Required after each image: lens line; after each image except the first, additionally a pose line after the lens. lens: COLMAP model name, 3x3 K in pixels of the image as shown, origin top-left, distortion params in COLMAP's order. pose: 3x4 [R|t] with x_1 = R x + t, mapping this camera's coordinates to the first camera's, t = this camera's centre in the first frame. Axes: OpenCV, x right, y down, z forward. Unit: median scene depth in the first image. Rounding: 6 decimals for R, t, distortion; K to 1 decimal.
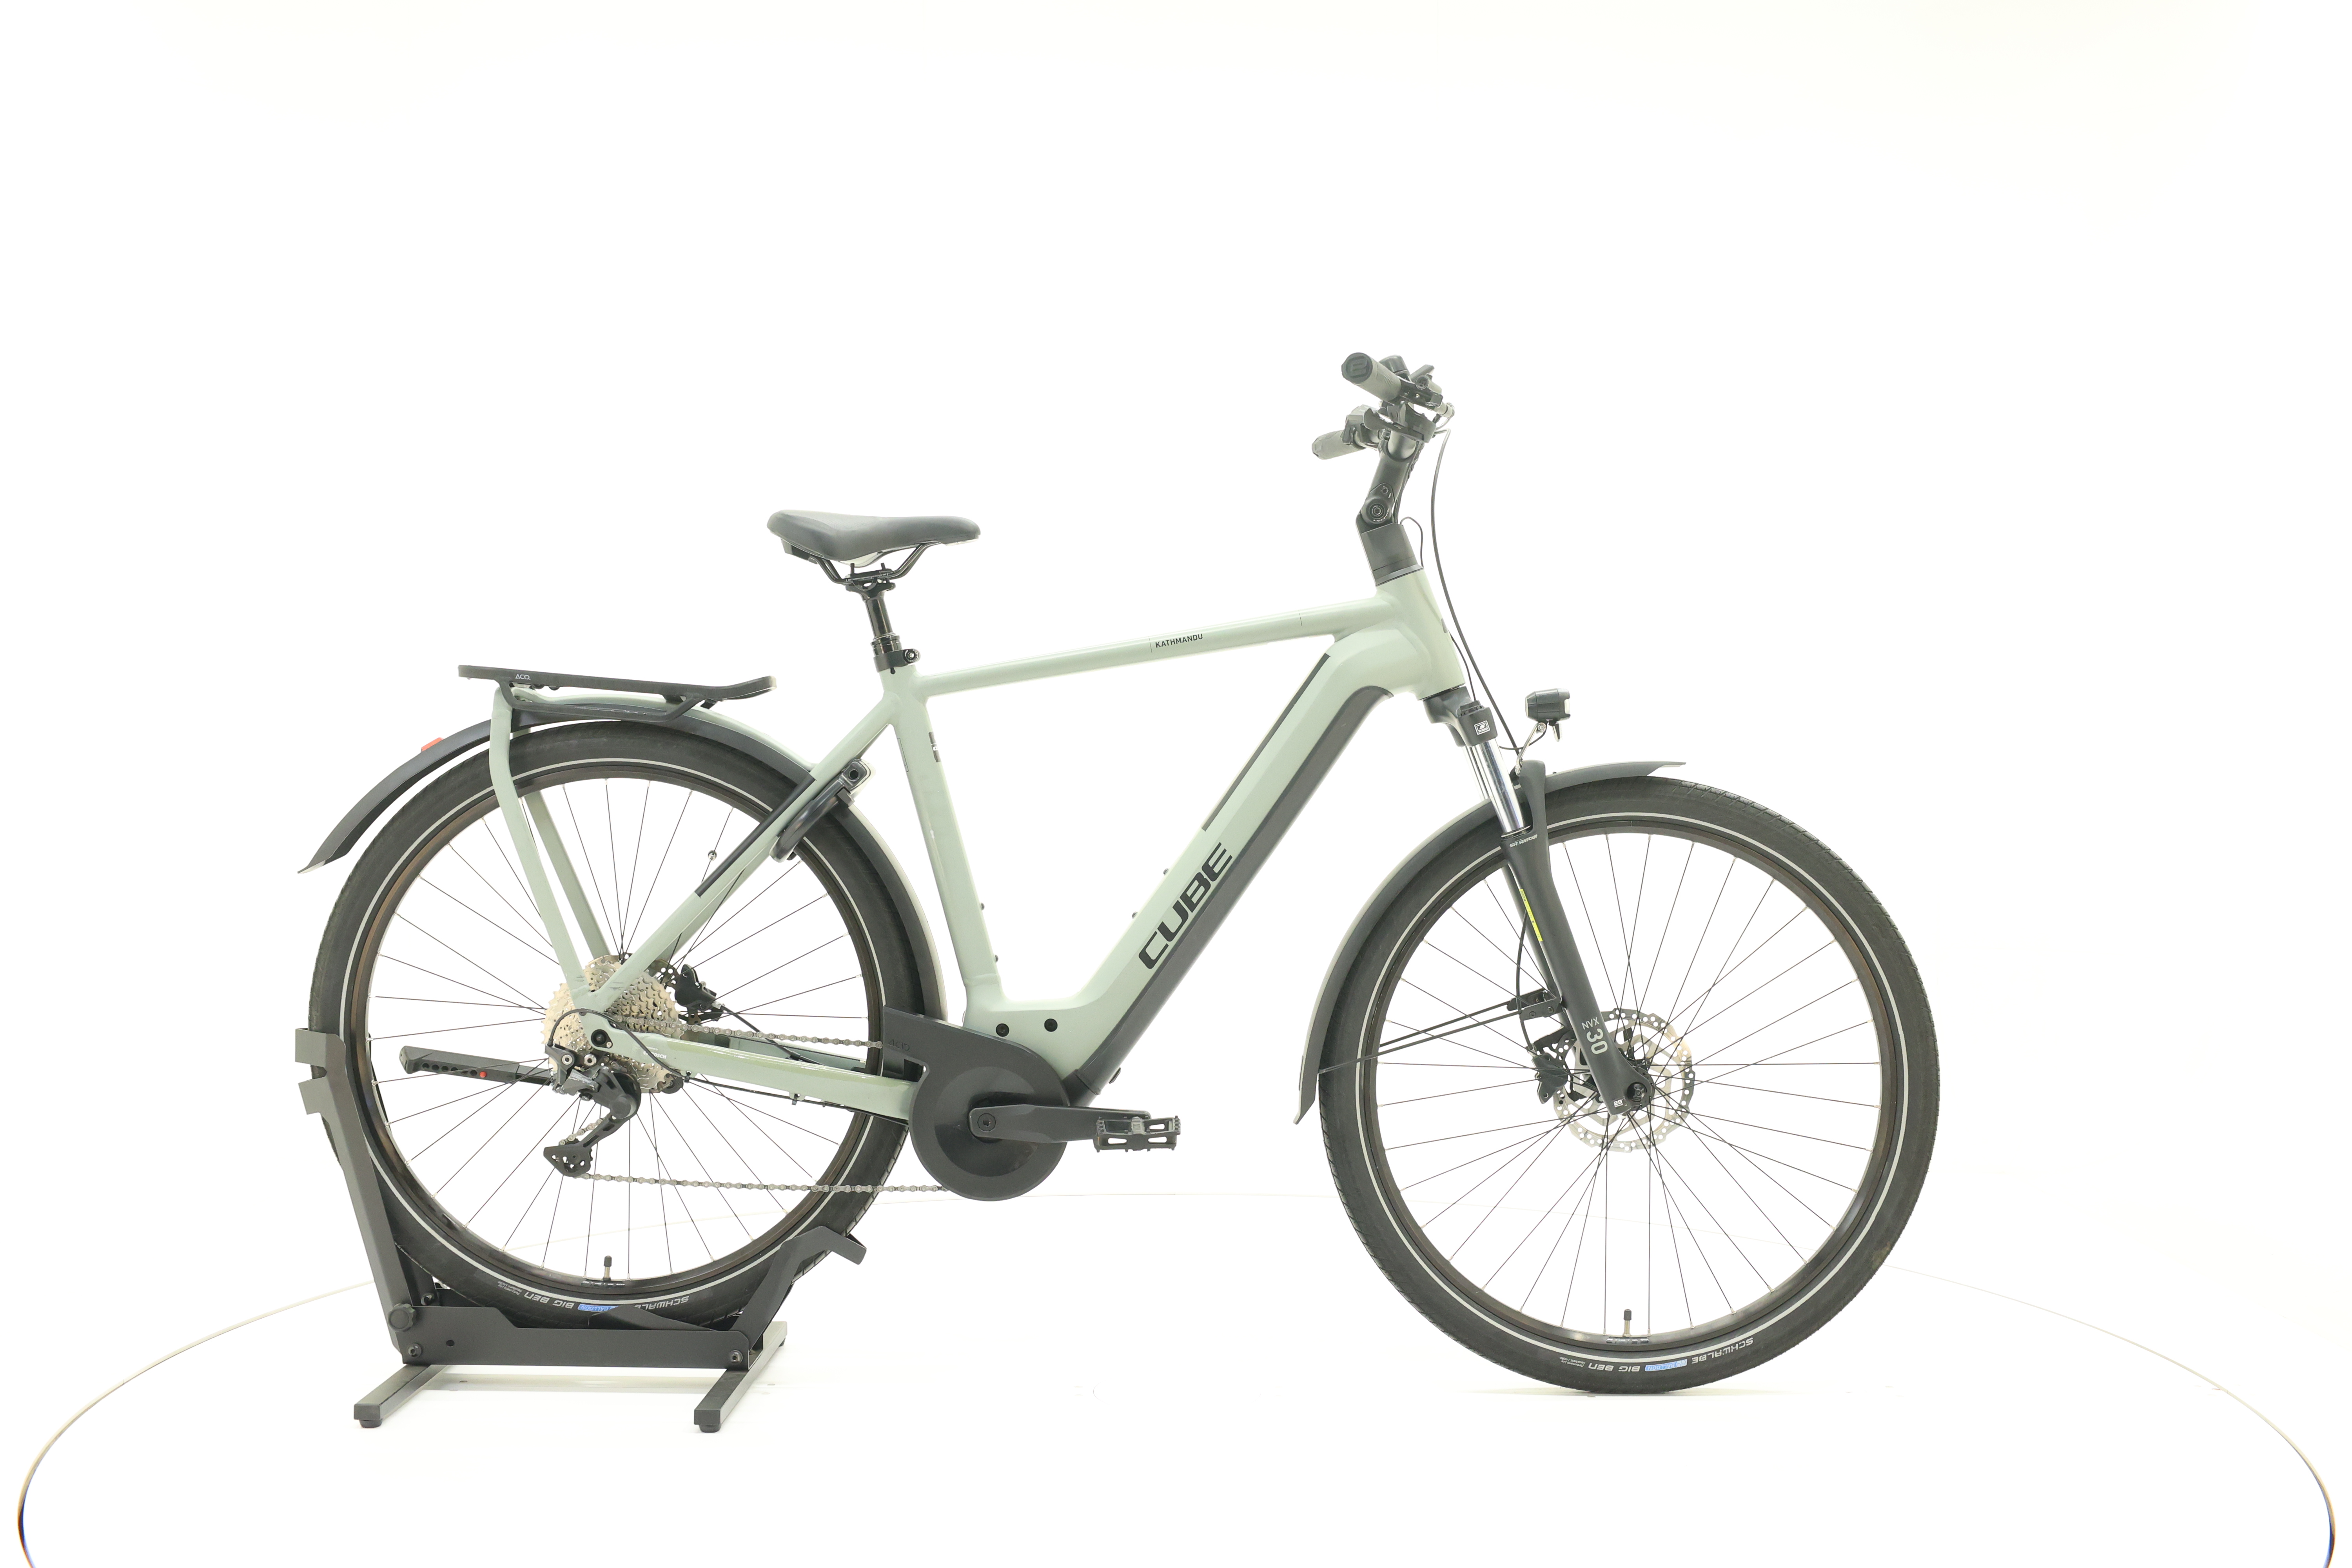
lens RADIAL K [[2497.8, 0, 1172.6], [0, 2497.8, 781.9], [0, 0, 1]] dist [-0.009191, 0.000000]
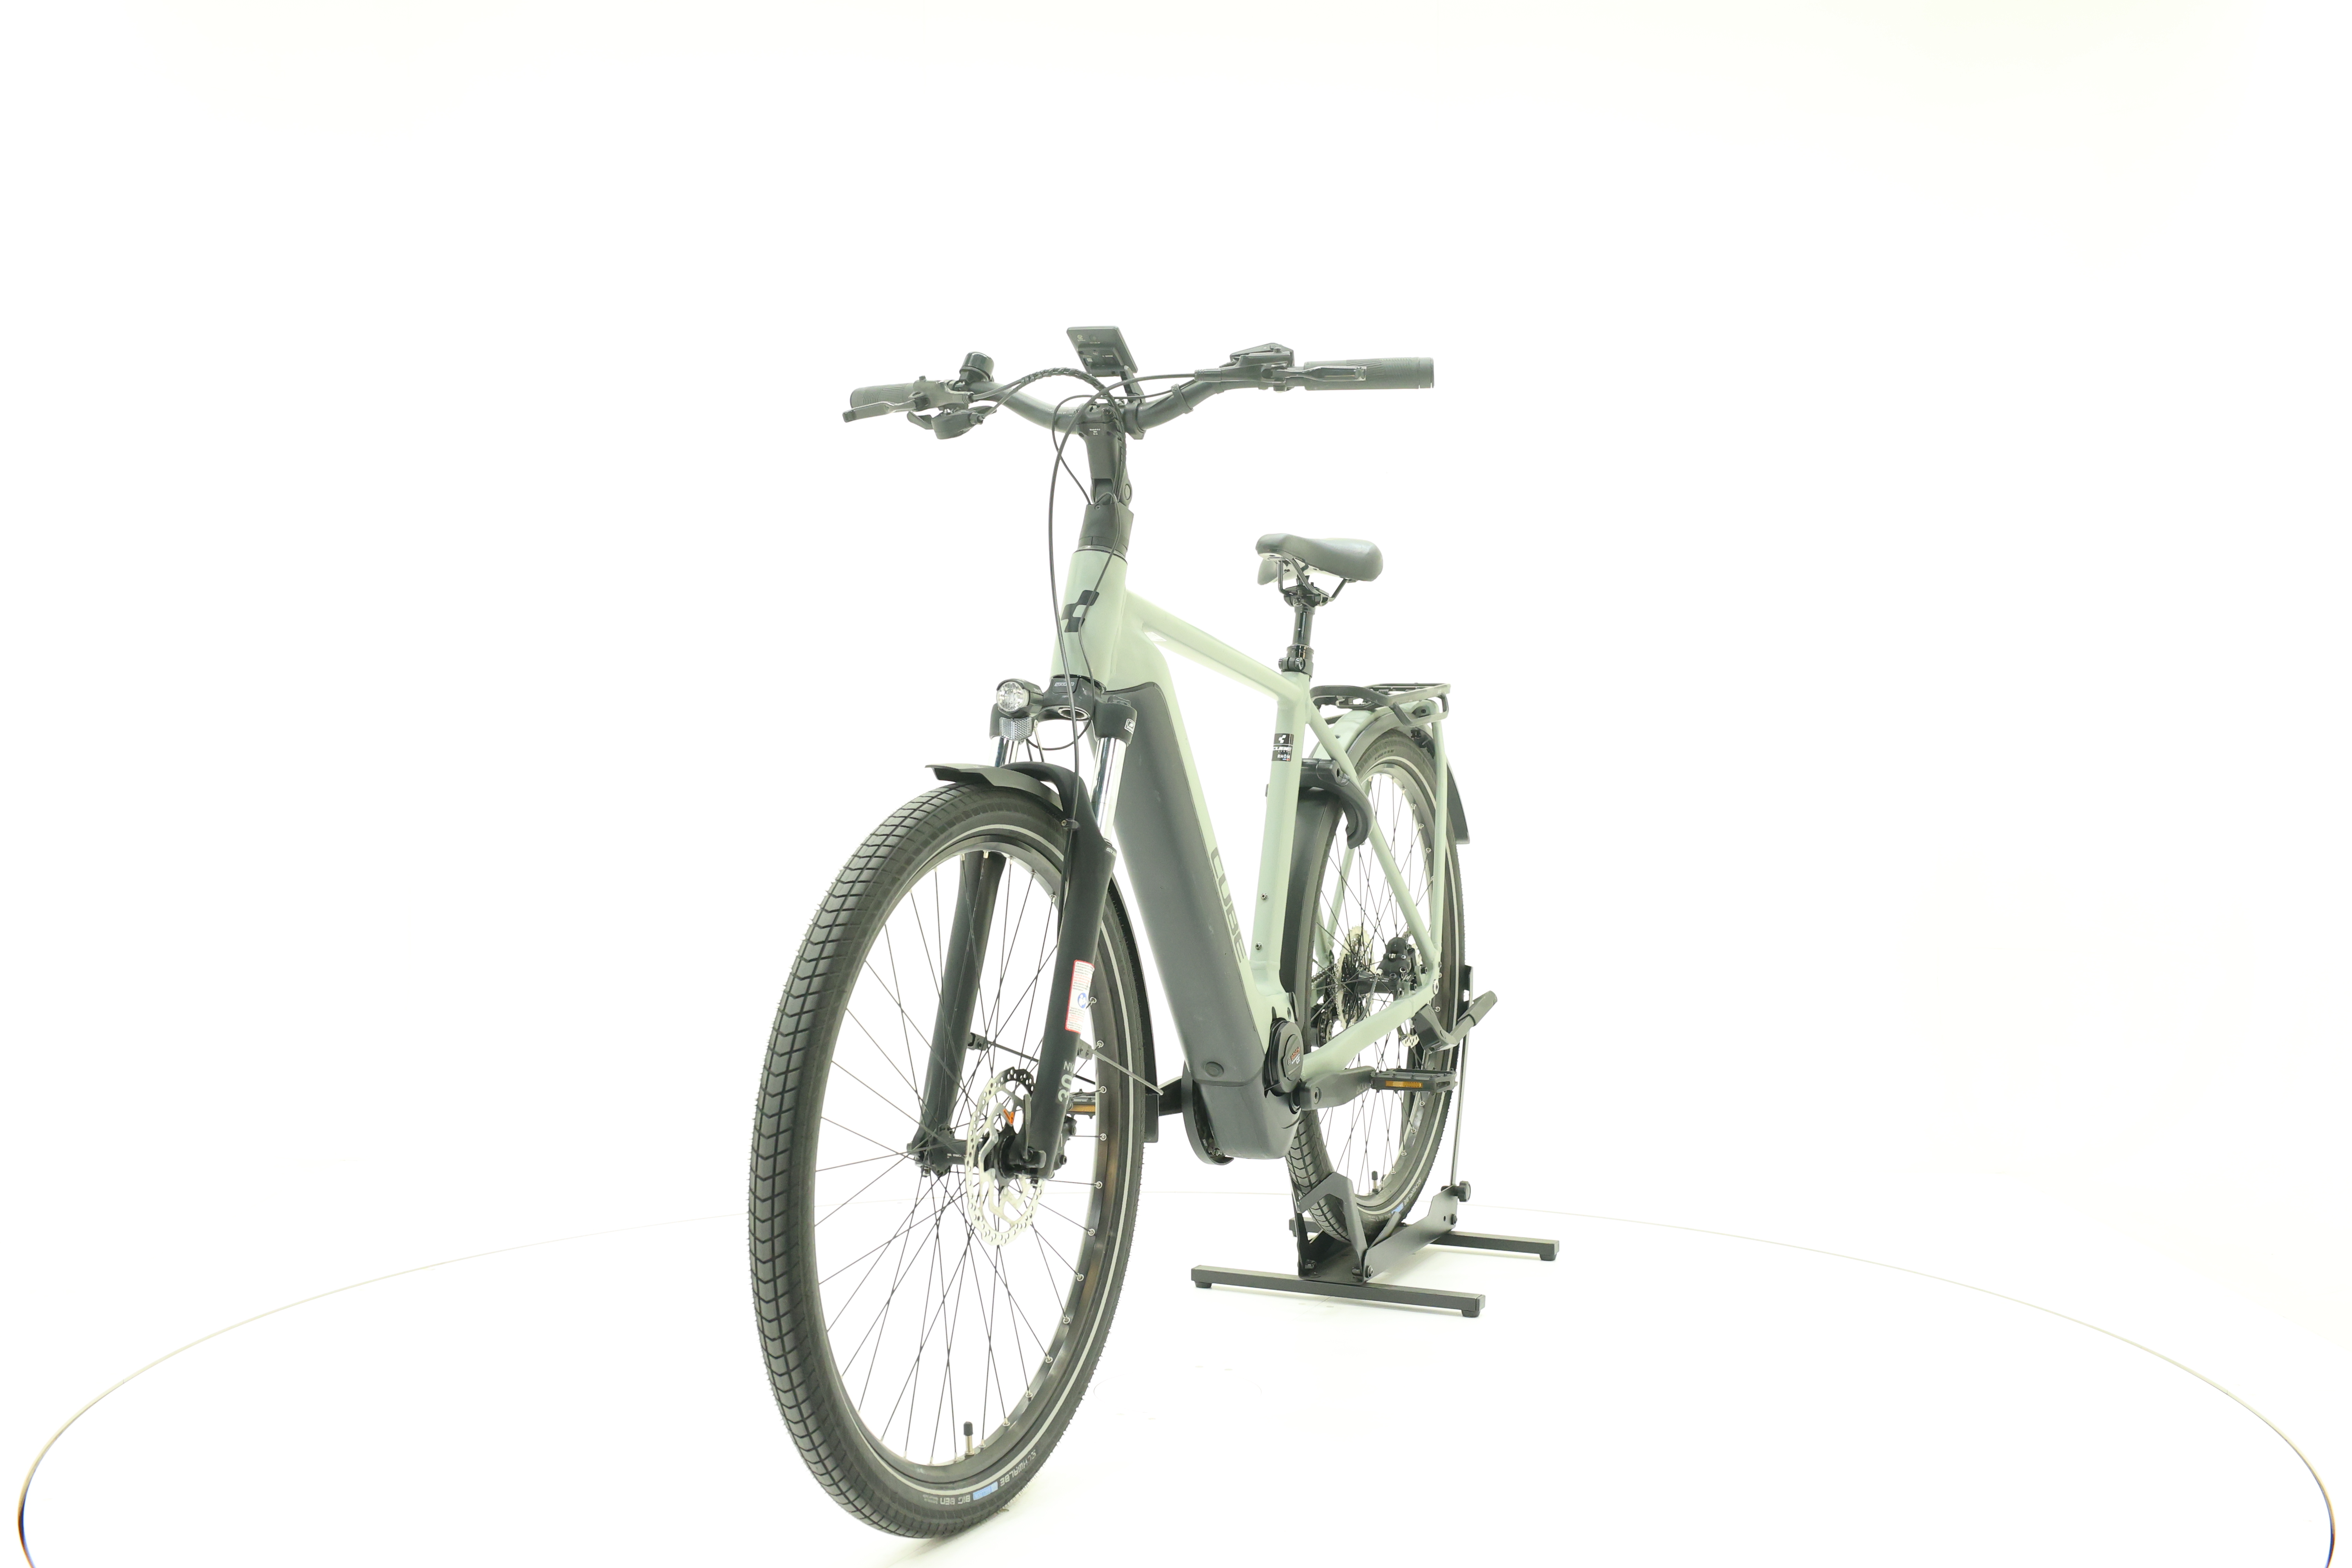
lens RADIAL K [[2497.8, 0, 1182.9], [0, 2497.8, 788.6], [0, 0, 1]] dist [-0.009191, 0.000000]
pose [[-0.388500, 0.014889, -0.921328, 0.921038], [-0.022239, 0.999427, 0.025529, -0.022722], [0.921180, 0.030407, -0.387946, 1.386179]]
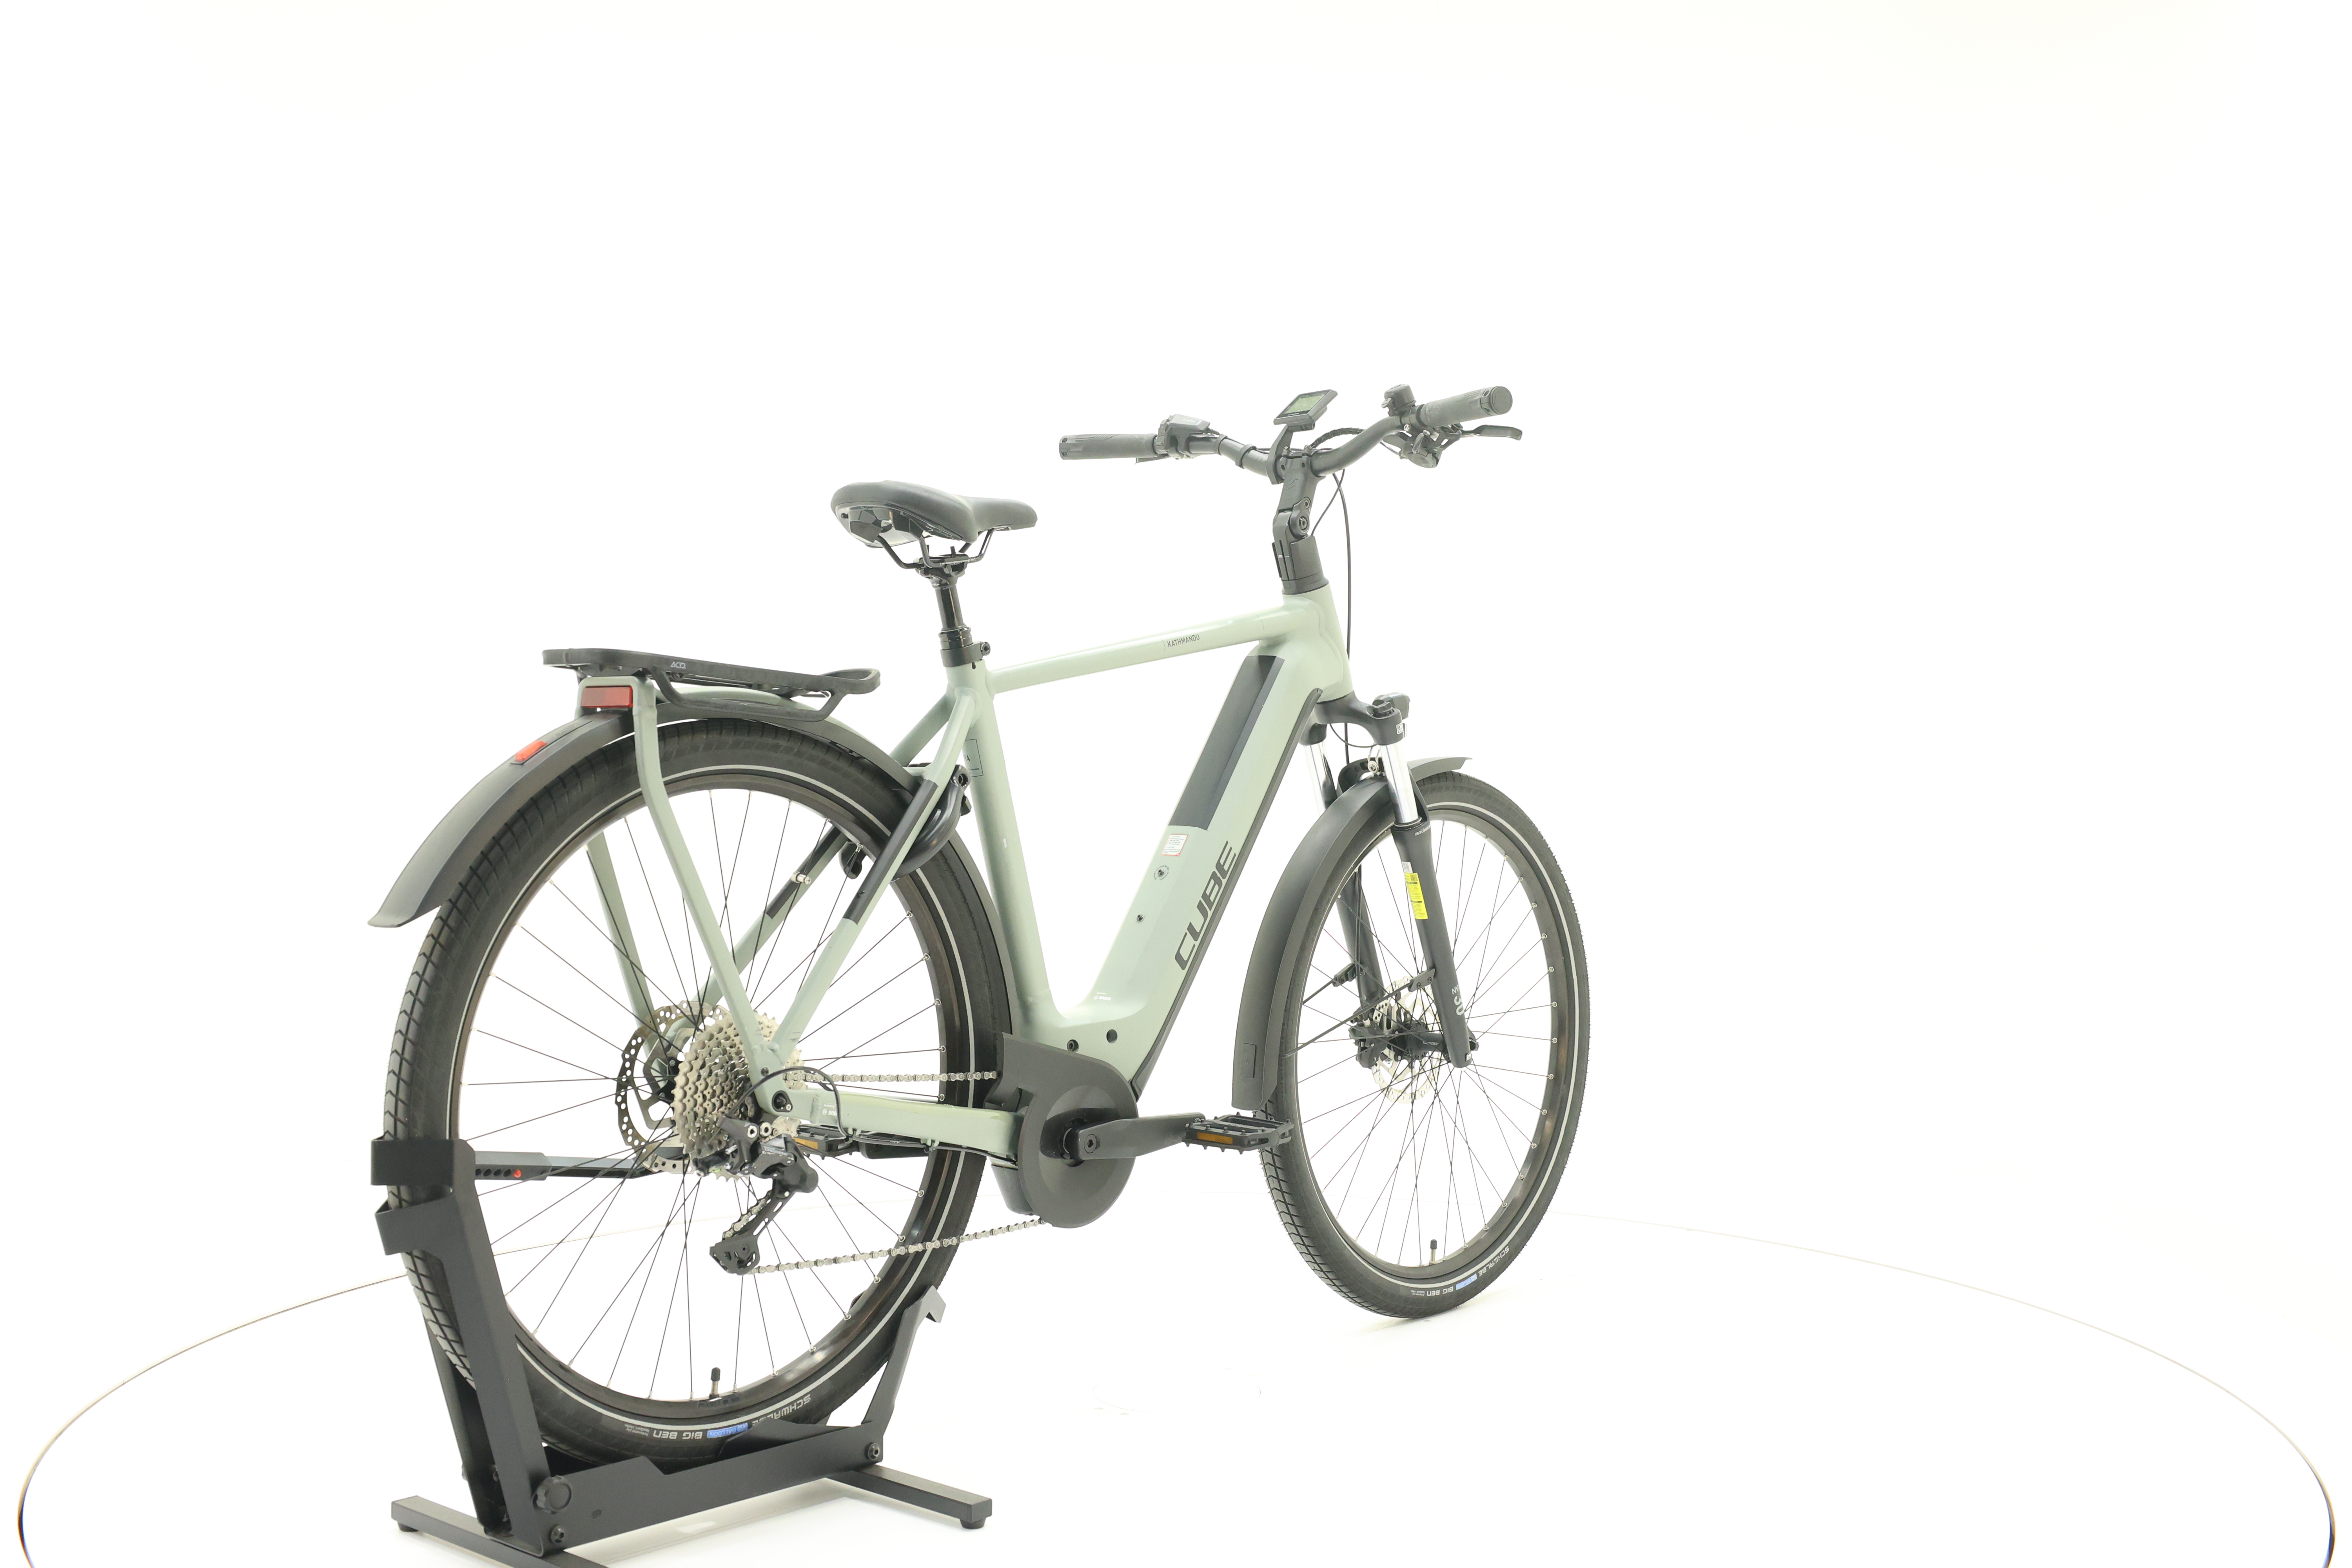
lens RADIAL K [[2497.8, 0, 1161.4], [0, 2497.8, 779.4], [0, 0, 1]] dist [-0.009191, 0.000000]
pose [[0.653480, -0.015604, 0.756783, -0.756828], [0.013123, 0.999871, 0.009284, -0.010220], [-0.756830, 0.003864, 0.653600, 0.351383]]
